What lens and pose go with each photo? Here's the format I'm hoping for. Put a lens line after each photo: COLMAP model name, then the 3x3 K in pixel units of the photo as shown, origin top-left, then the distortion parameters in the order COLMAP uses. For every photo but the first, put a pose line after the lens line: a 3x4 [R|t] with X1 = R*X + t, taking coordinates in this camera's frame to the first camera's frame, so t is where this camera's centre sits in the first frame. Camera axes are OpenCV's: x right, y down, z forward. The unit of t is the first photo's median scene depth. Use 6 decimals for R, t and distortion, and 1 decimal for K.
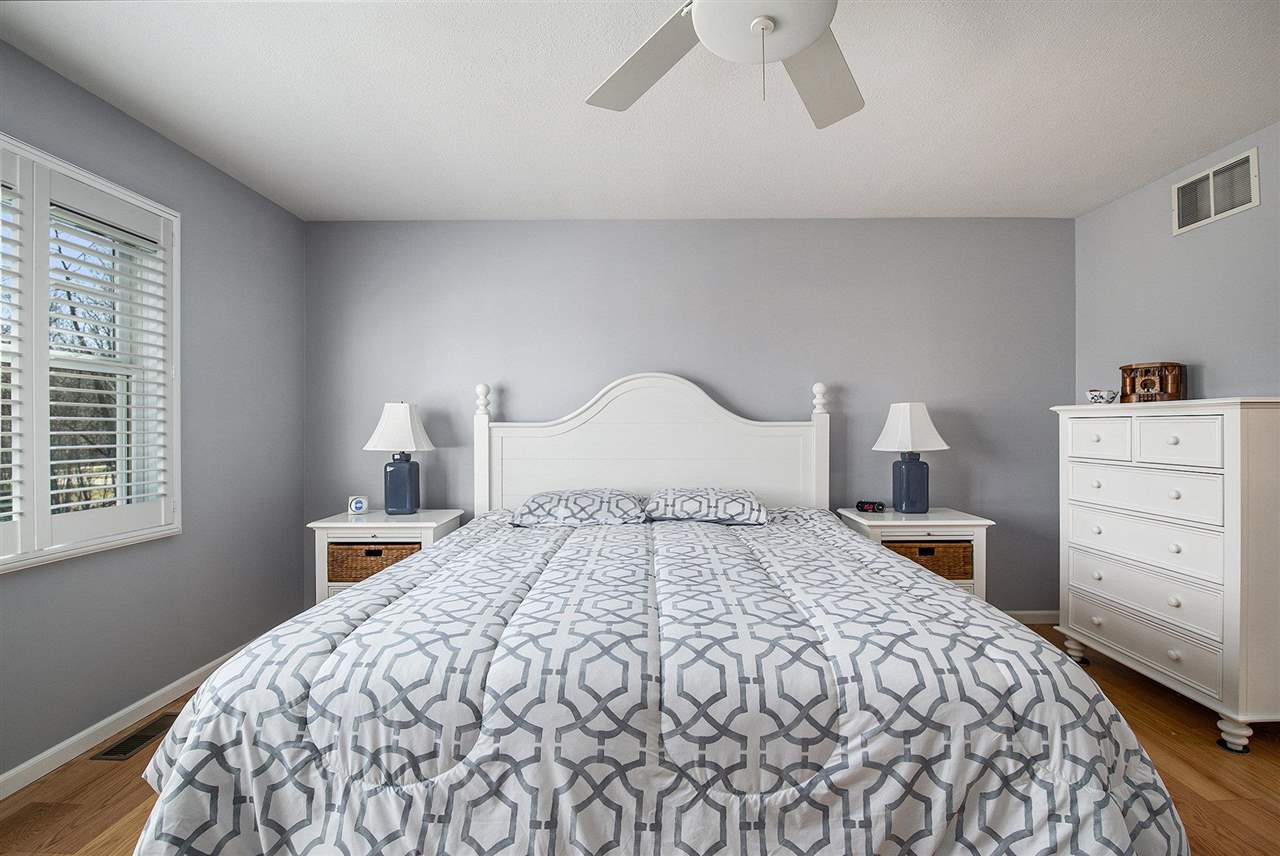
lens RADIAL K [[554.9, 0, 639.2], [0, 554.9, 424.0], [0, 0, 1]] dist [-0.002395, -0.007109]
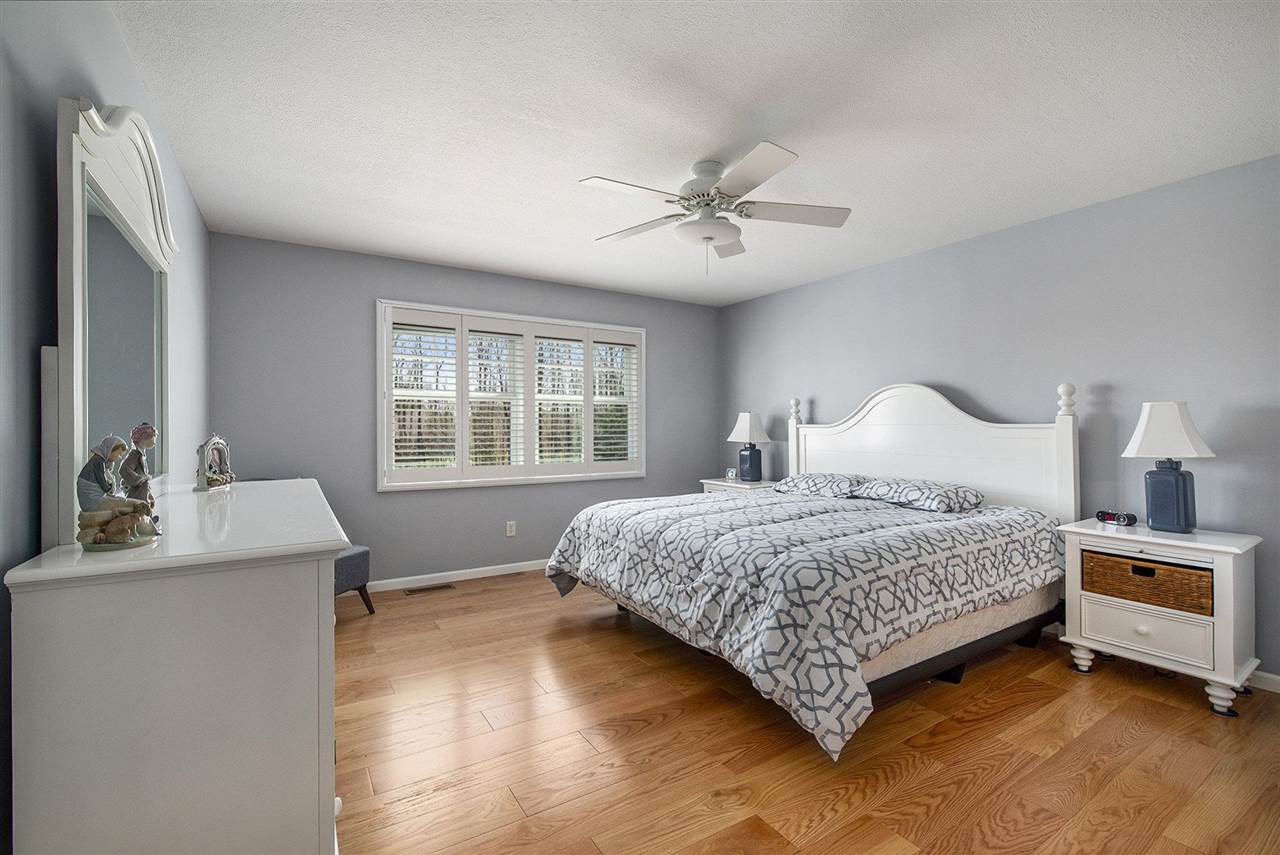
lens RADIAL K [[554.9, 0, 639.2], [0, 554.9, 423.5], [0, 0, 1]] dist [-0.002395, -0.007109]
pose [[0.535957, -0.000072, -0.844245, 2.075801], [-0.001930, 0.999997, -0.001311, -0.006123], [0.844243, 0.002332, 0.535955, -0.376022]]
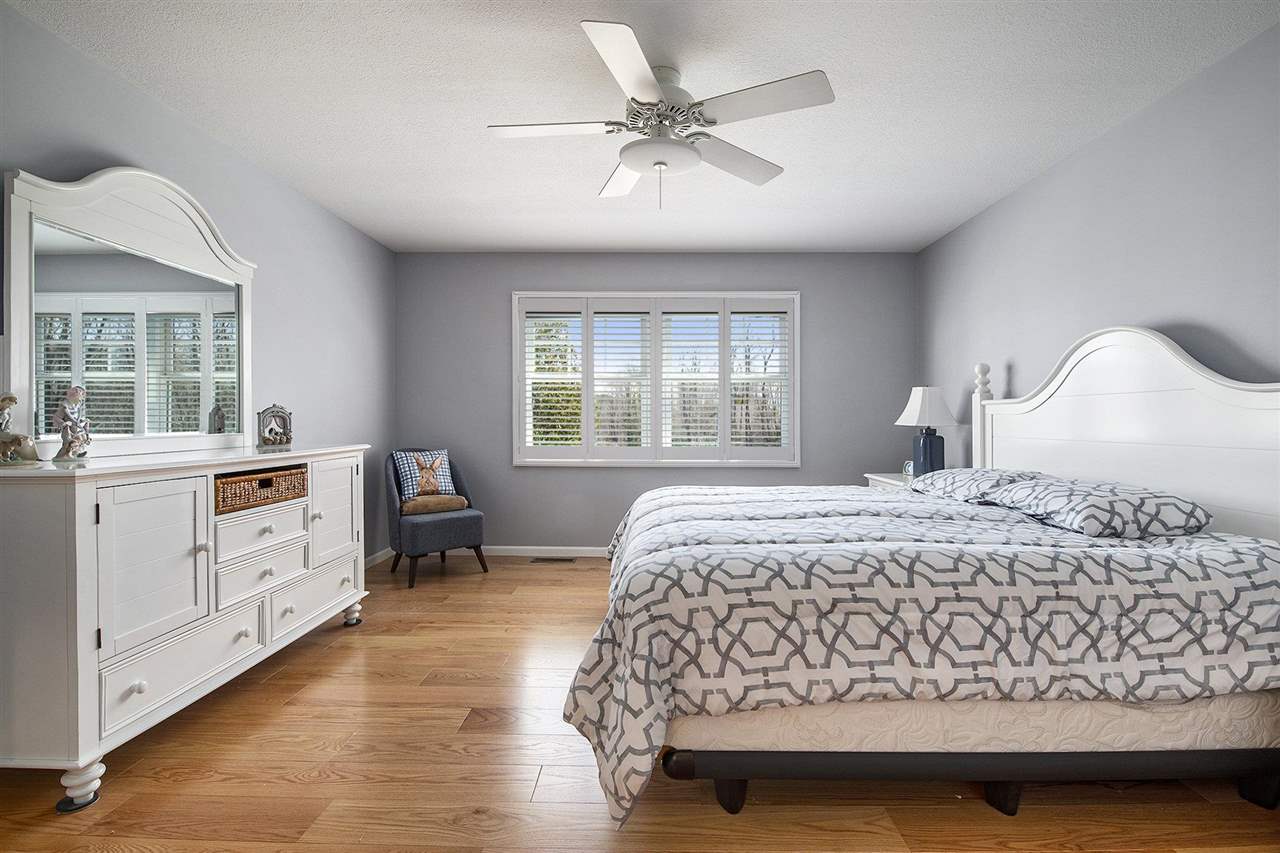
lens RADIAL K [[574.5, 0, 647.0], [0, 574.5, 424.5], [0, 0, 1]] dist [0.000016, -0.013277]
pose [[-0.008777, 0.010935, -0.999902, 2.245441], [-0.001836, 0.999938, 0.010951, 0.088227], [0.999960, 0.001932, -0.008757, 1.085620]]
